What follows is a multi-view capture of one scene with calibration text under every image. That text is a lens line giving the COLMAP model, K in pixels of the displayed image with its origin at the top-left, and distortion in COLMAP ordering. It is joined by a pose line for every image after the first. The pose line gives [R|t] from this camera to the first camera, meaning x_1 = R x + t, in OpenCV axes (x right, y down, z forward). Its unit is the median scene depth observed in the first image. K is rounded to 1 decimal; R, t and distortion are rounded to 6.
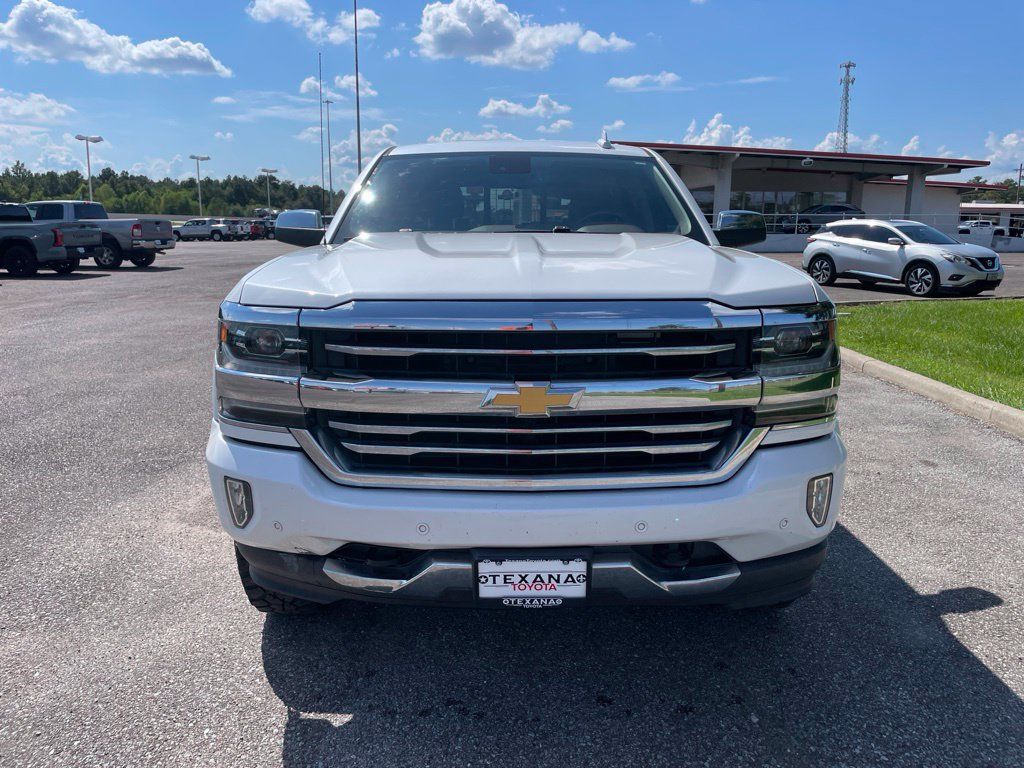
lens RADIAL K [[779.2, 0, 513.5], [0, 779.2, 379.0], [0, 0, 1]] dist [0.073666, -0.106502]
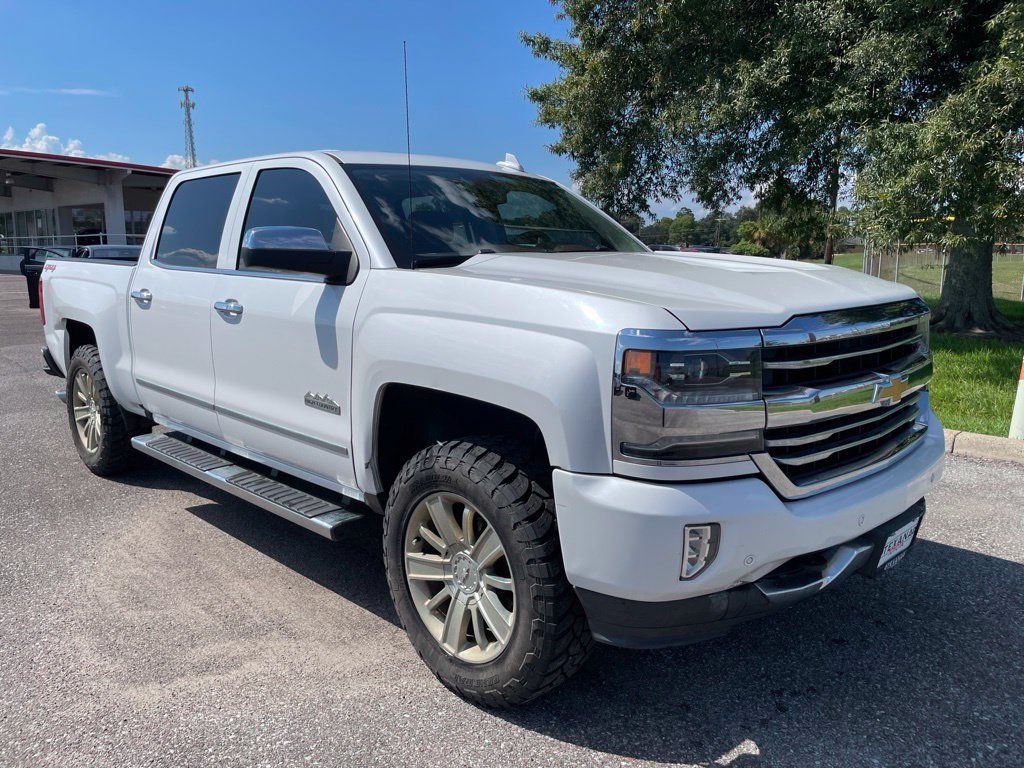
lens RADIAL K [[779.2, 0, 510.6], [0, 779.2, 378.5], [0, 0, 1]] dist [0.073666, -0.106502]
pose [[0.723844, -0.116762, 0.680013, -1.128359], [0.135165, 0.990477, 0.026194, -0.093225], [-0.676595, 0.072954, 0.732732, 0.486567]]
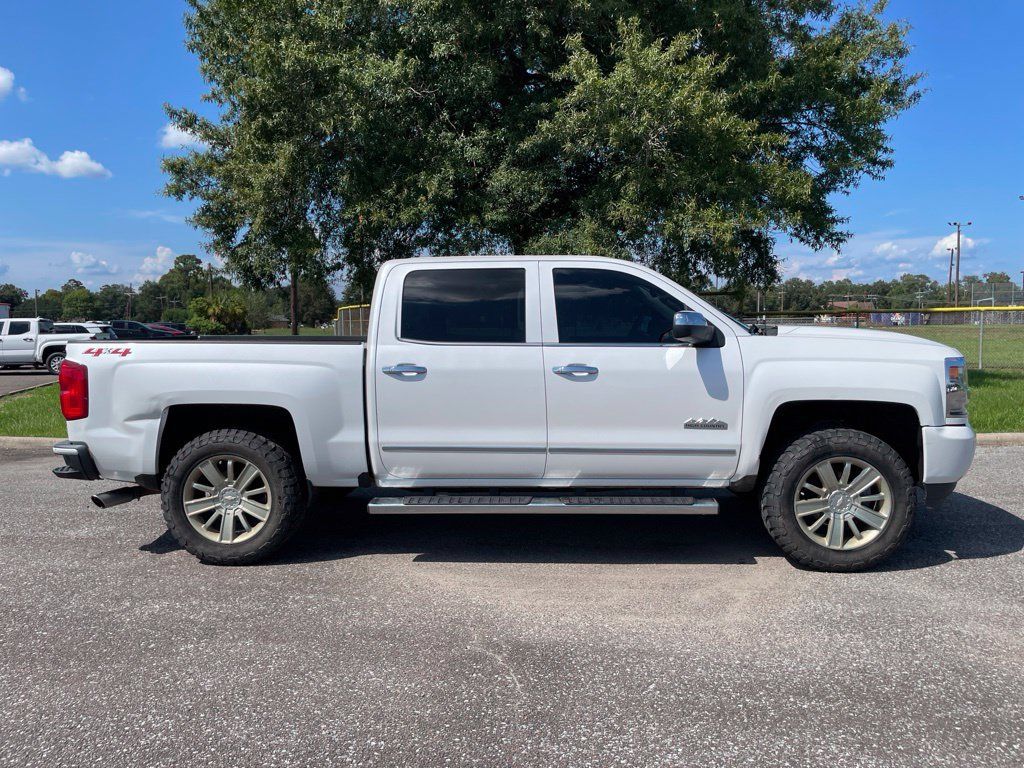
lens RADIAL K [[779.2, 0, 519.1], [0, 779.2, 384.6], [0, 0, 1]] dist [0.073666, -0.106502]
pose [[0.075971, -0.084138, 0.993554, -2.562381], [0.198662, 0.977733, 0.067607, -0.407346], [-0.977119, 0.192245, 0.090995, 1.996766]]
